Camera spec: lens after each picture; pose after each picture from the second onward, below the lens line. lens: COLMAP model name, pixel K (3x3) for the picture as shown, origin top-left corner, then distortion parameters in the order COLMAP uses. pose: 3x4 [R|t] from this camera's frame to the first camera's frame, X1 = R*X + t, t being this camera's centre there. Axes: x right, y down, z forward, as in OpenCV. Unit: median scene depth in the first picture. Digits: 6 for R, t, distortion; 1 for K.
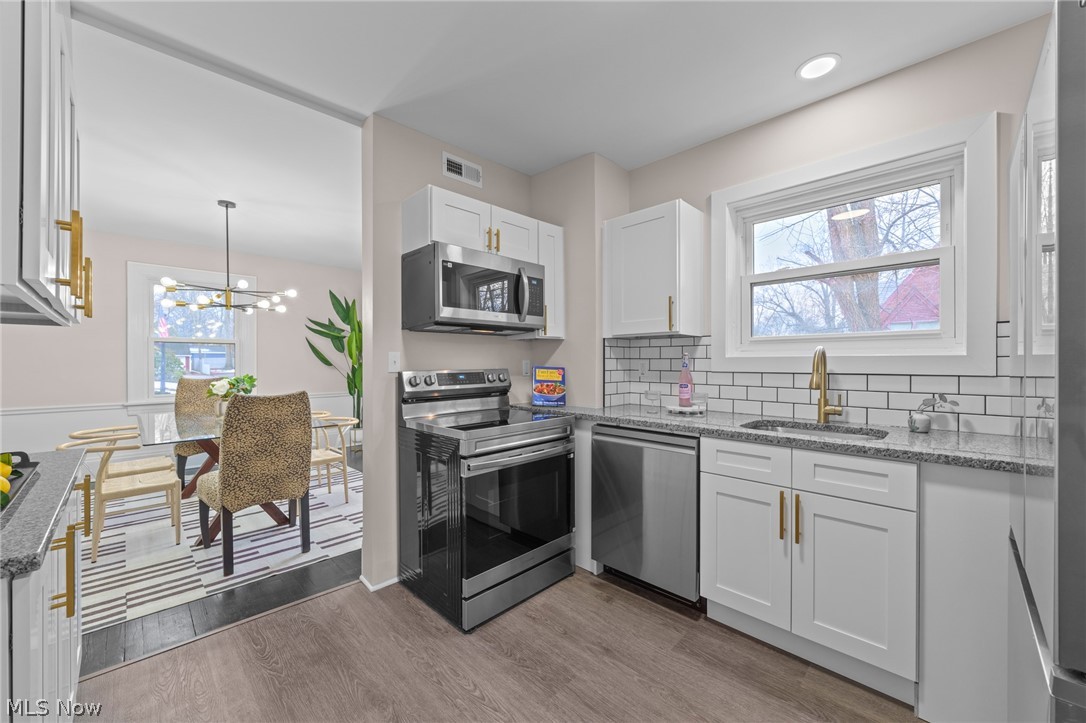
lens RADIAL K [[422.7, 0, 542.4], [0, 422.7, 363.2], [0, 0, 1]] dist [0.003189, -0.000631]
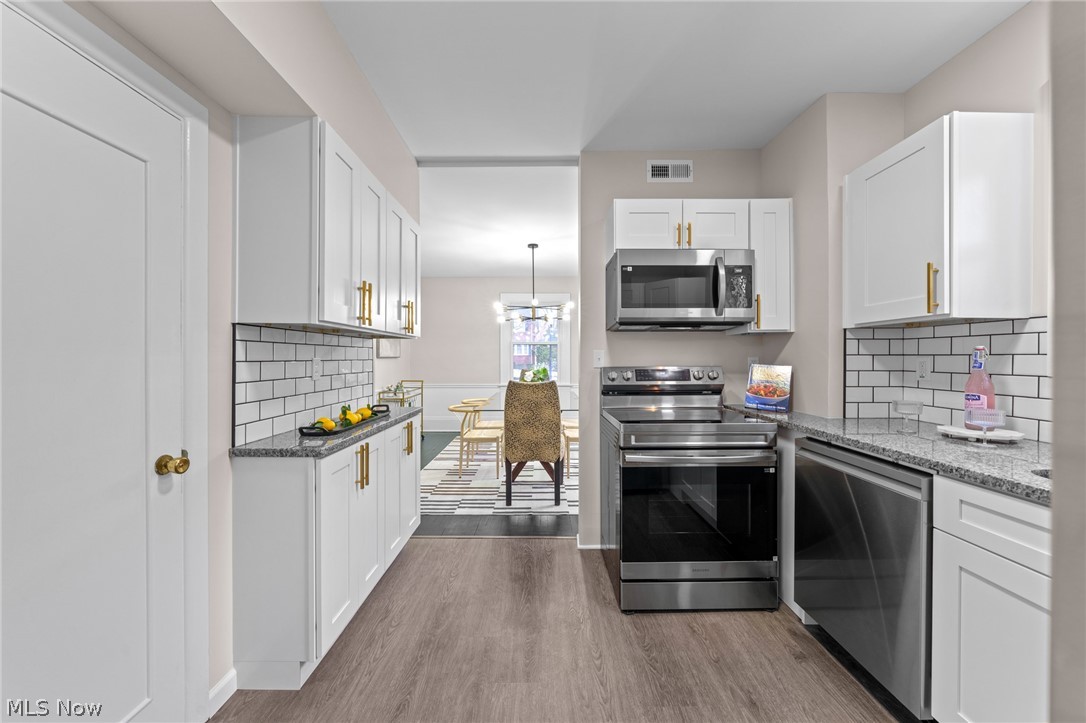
lens RADIAL K [[402.0, 0, 542.6], [0, 402.0, 359.2], [0, 0, 1]] dist [-0.002779, 0.000675]
pose [[0.711840, 0.004080, -0.702330, 0.301900], [-0.003765, 0.999991, 0.001994, -0.003224], [0.702331, 0.001225, 0.711849, 0.103784]]
